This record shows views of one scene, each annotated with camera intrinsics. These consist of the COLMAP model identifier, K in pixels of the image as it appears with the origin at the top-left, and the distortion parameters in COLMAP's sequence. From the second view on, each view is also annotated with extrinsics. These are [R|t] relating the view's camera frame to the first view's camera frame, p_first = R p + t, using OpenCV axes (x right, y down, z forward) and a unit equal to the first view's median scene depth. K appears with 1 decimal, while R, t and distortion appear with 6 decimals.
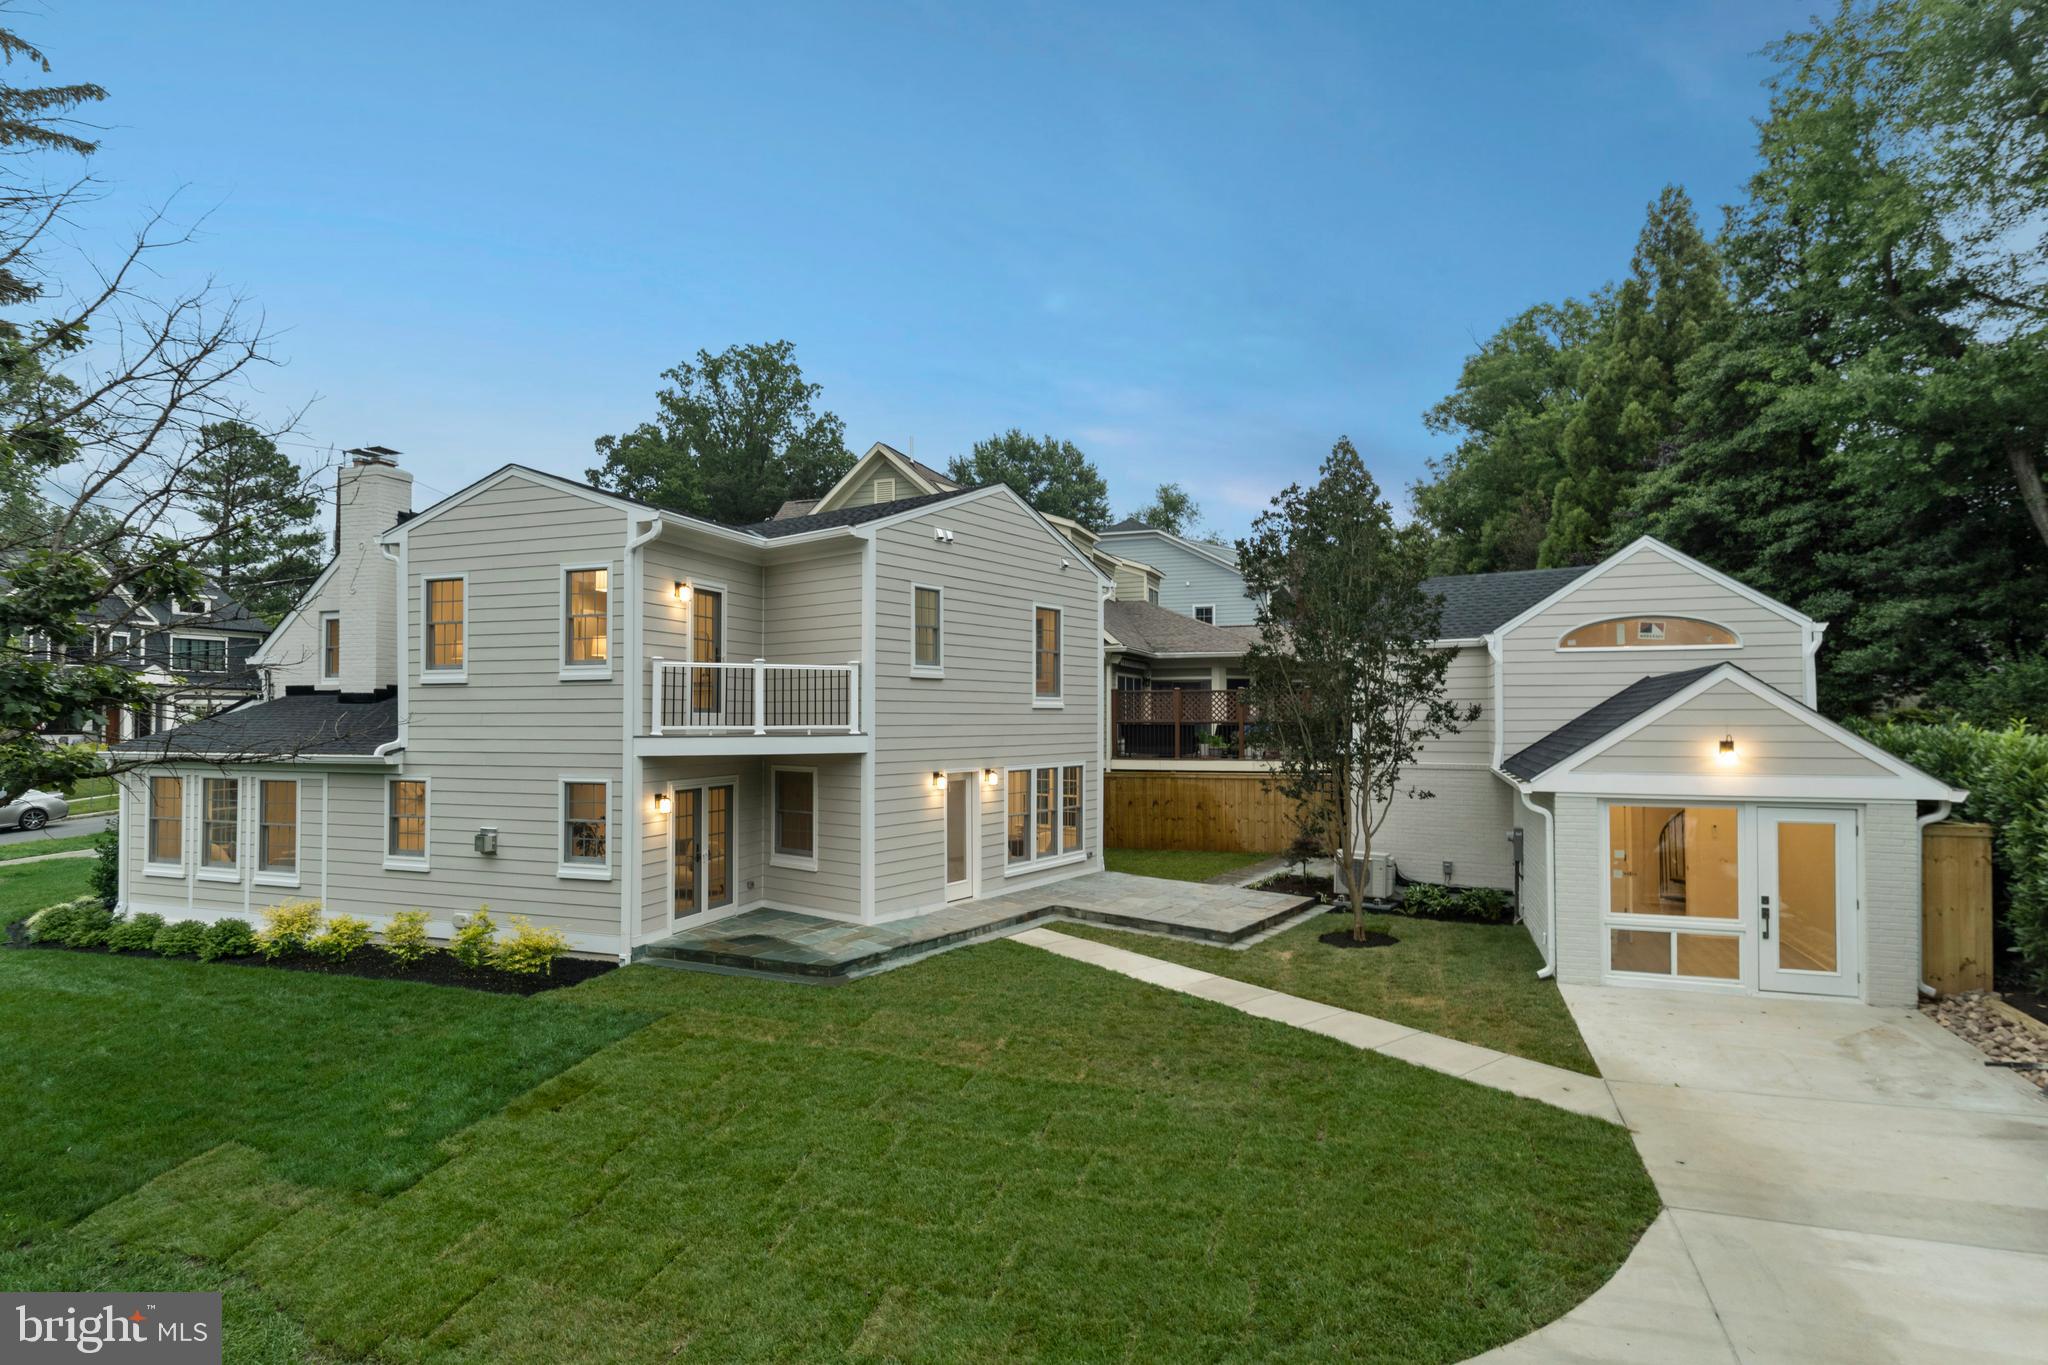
lens RADIAL K [[1009.9, 0, 1027.0], [0, 1009.9, 708.0], [0, 0, 1]] dist [-0.003437, -0.002762]
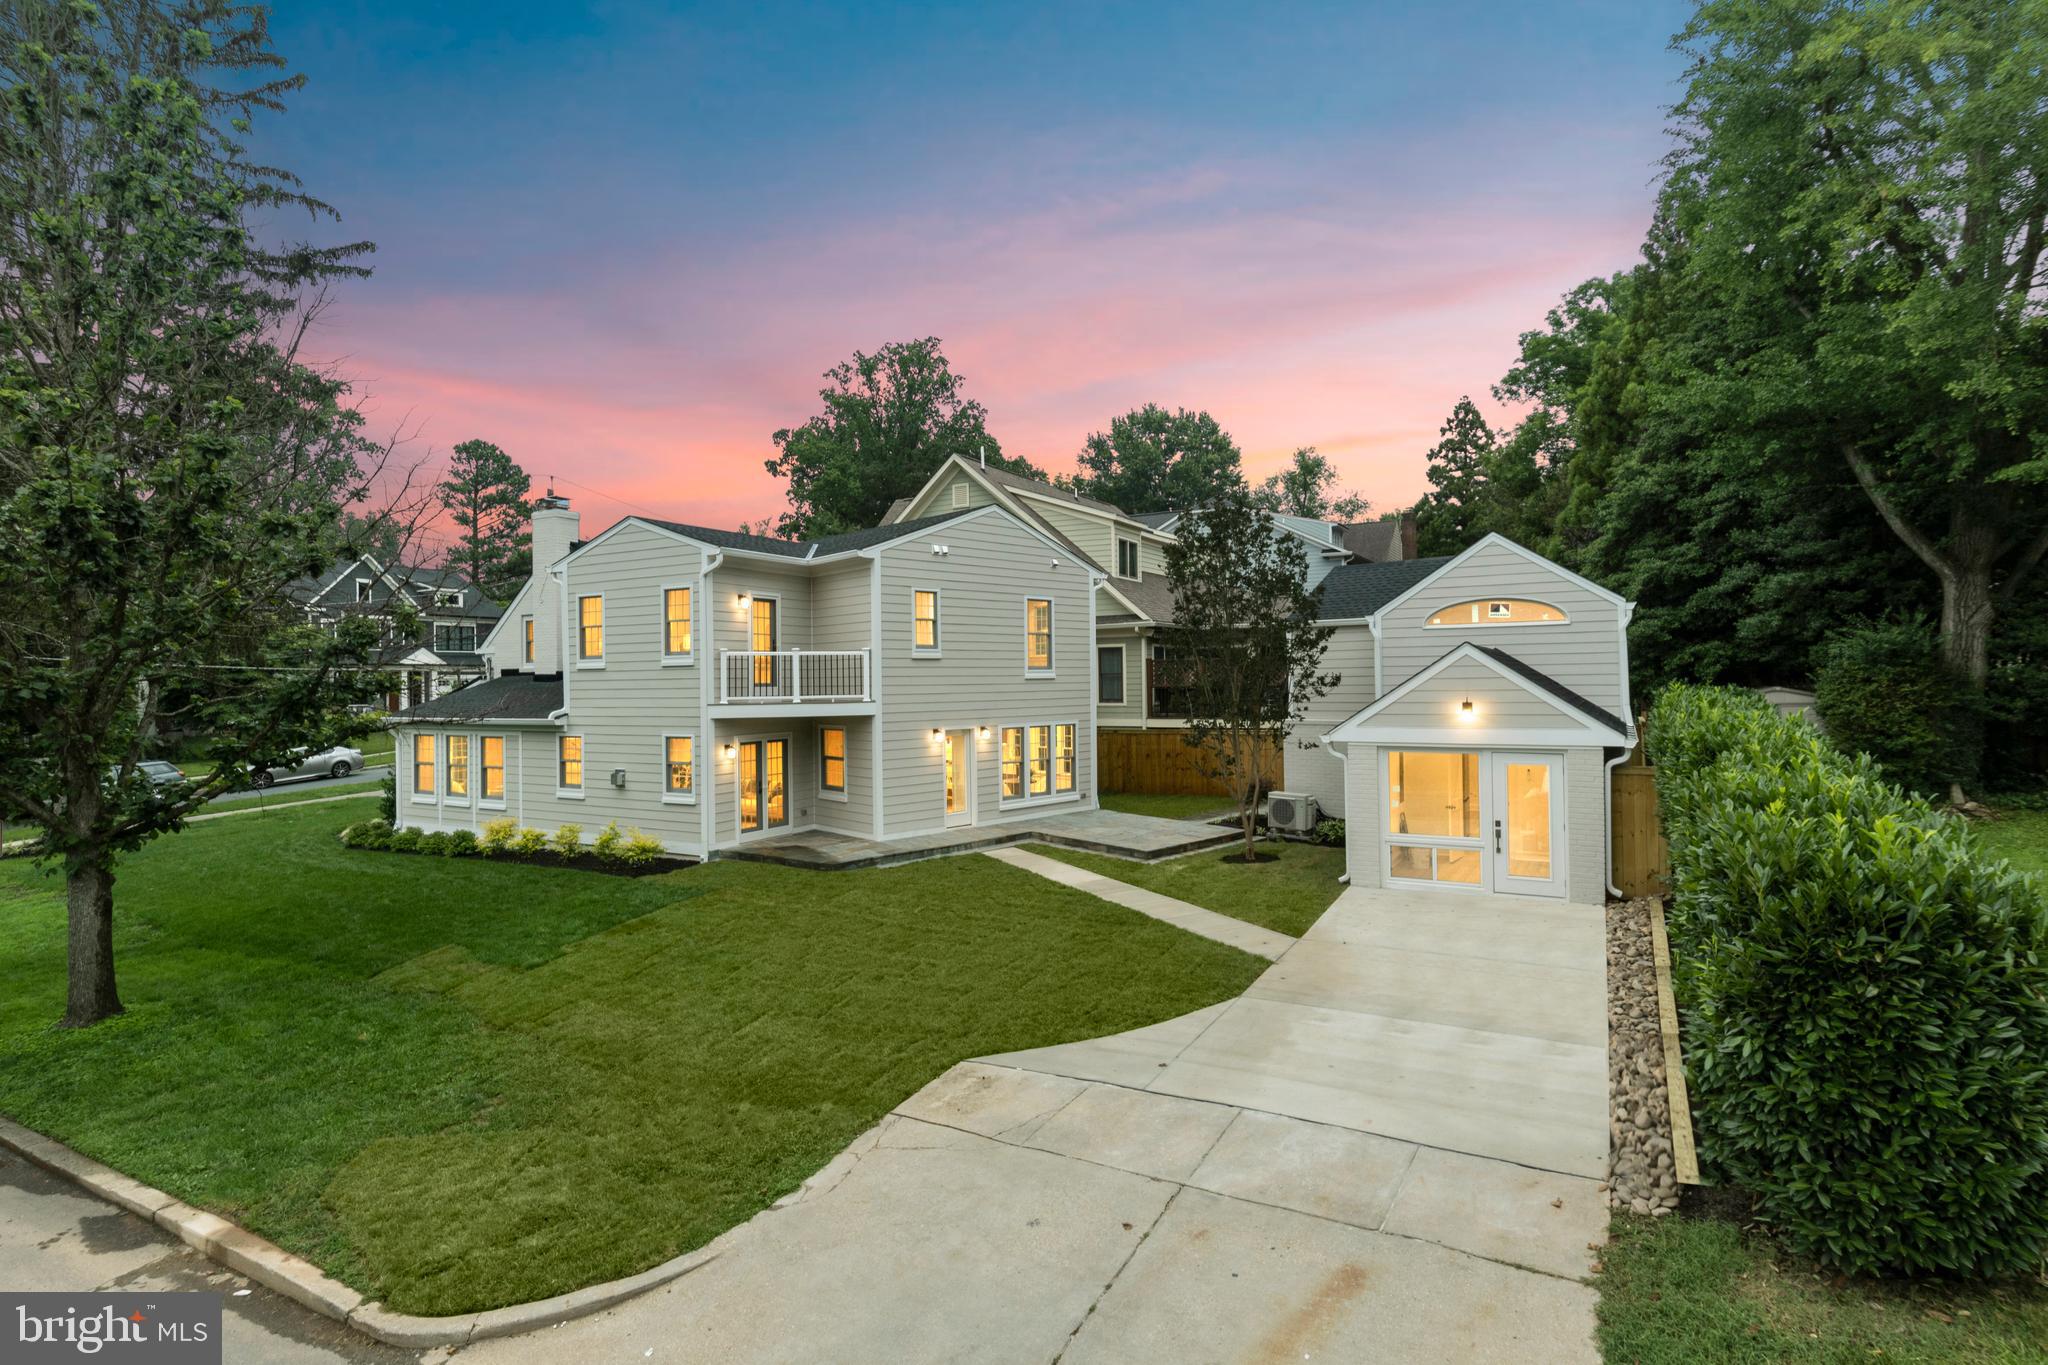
lens RADIAL K [[991.1, 0, 1024.0], [0, 991.1, 682.5], [0, 0, 1]] dist [-0.004477, -0.000247]
pose [[0.985109, -0.011899, -0.171517, 0.248637], [0.014042, 0.999838, 0.011287, -0.010989], [0.171355, -0.013527, 0.985117, -0.262688]]
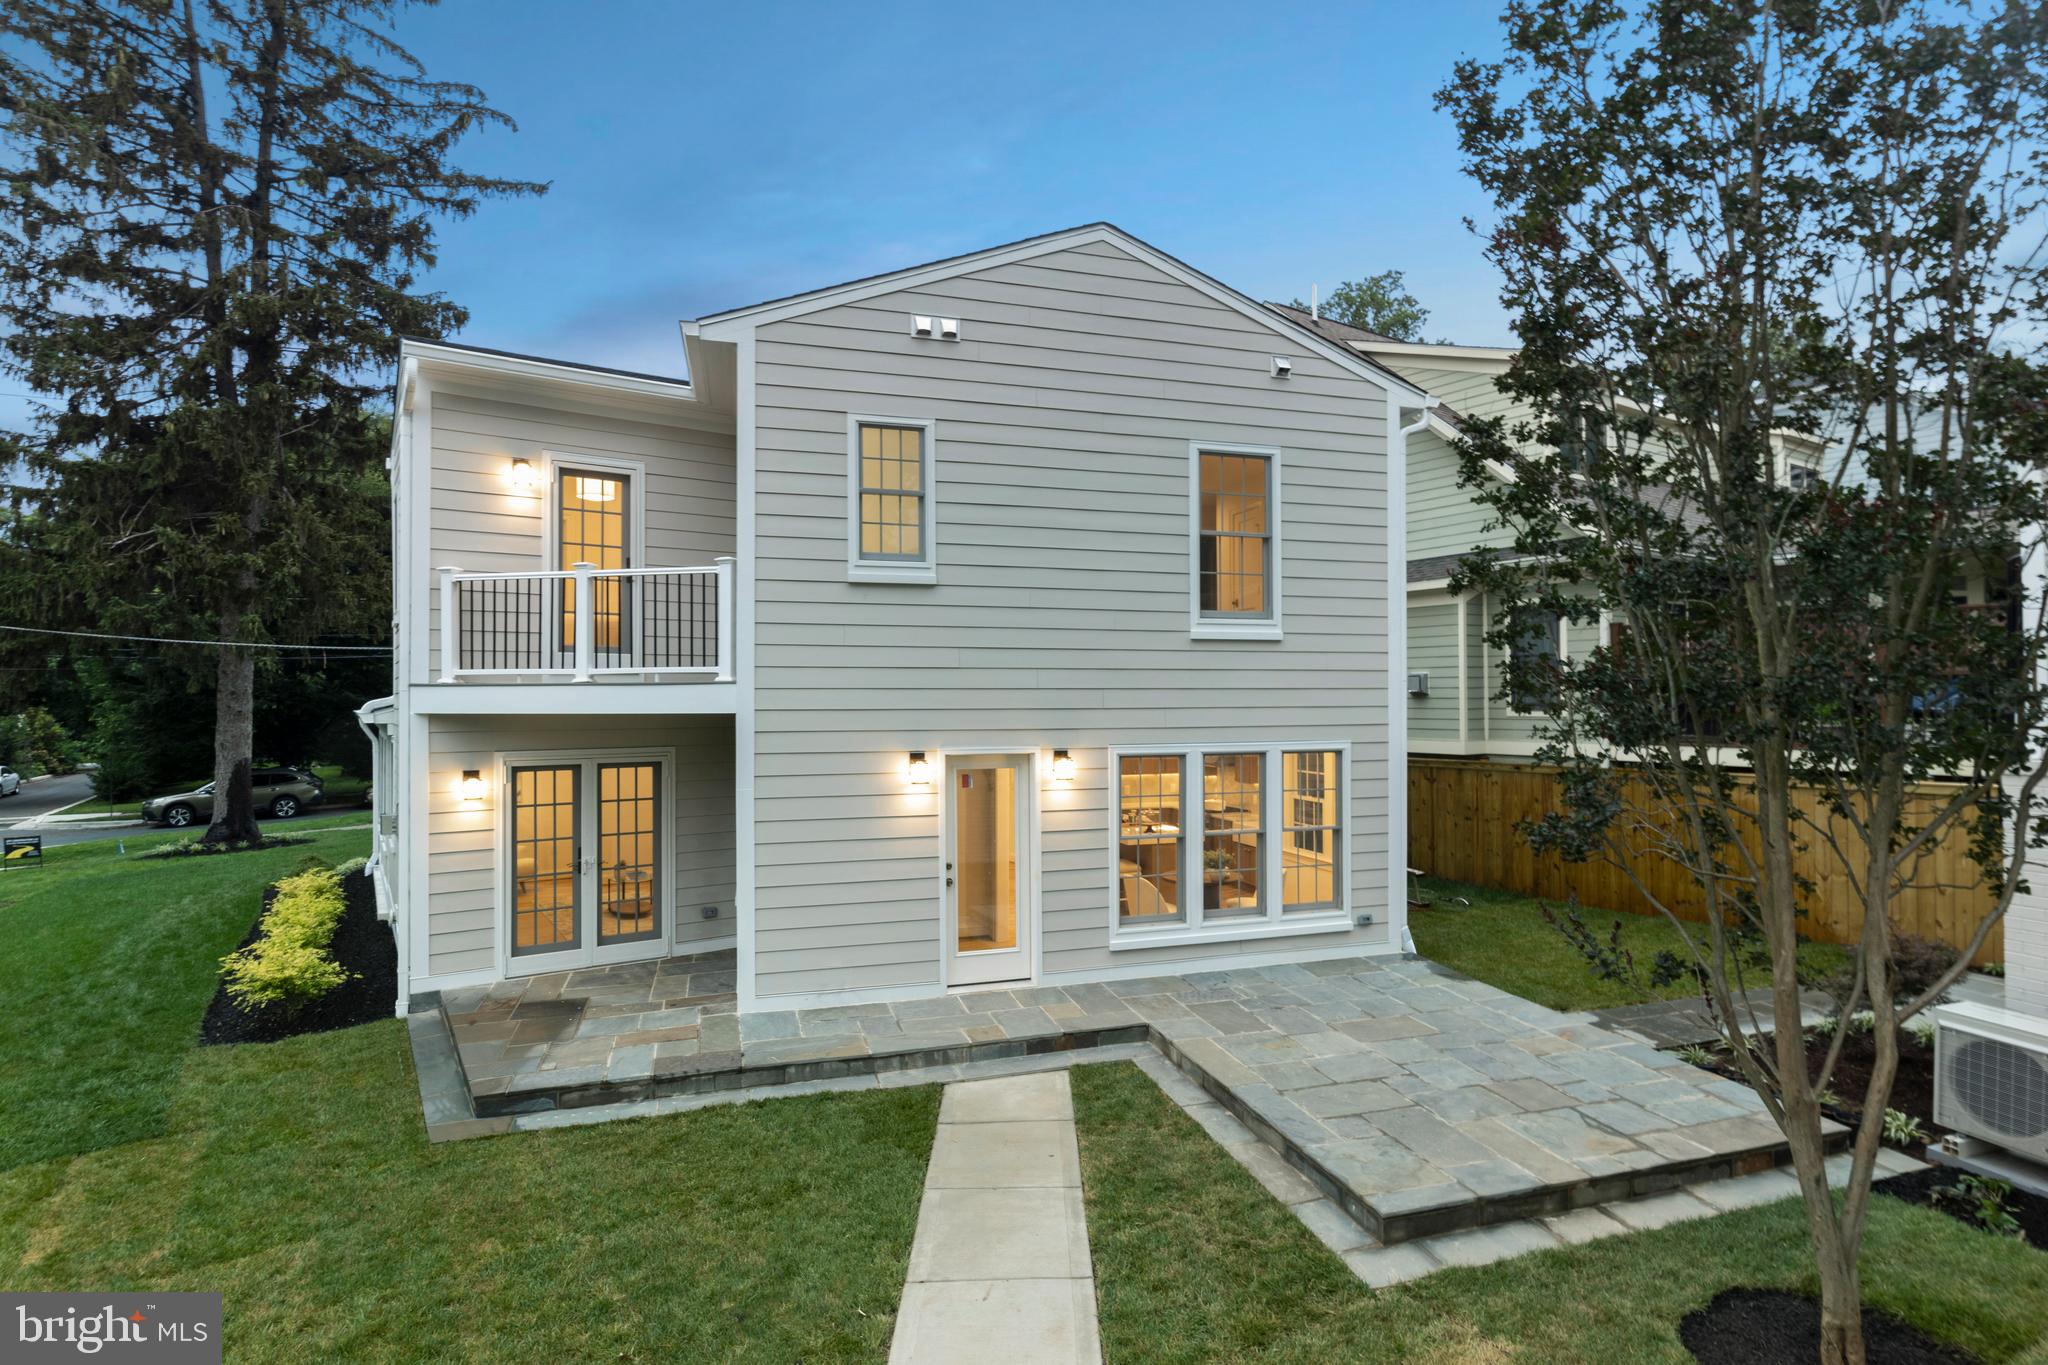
lens RADIAL K [[1021.5, 0, 1026.6], [0, 1021.5, 692.0], [0, 0, 1]] dist [-0.004680, -0.000597]
pose [[0.796993, -0.006921, -0.603949, 0.300467], [0.009387, 0.999956, 0.000929, 0.030650], [0.603915, -0.006410, 0.797023, 0.586413]]
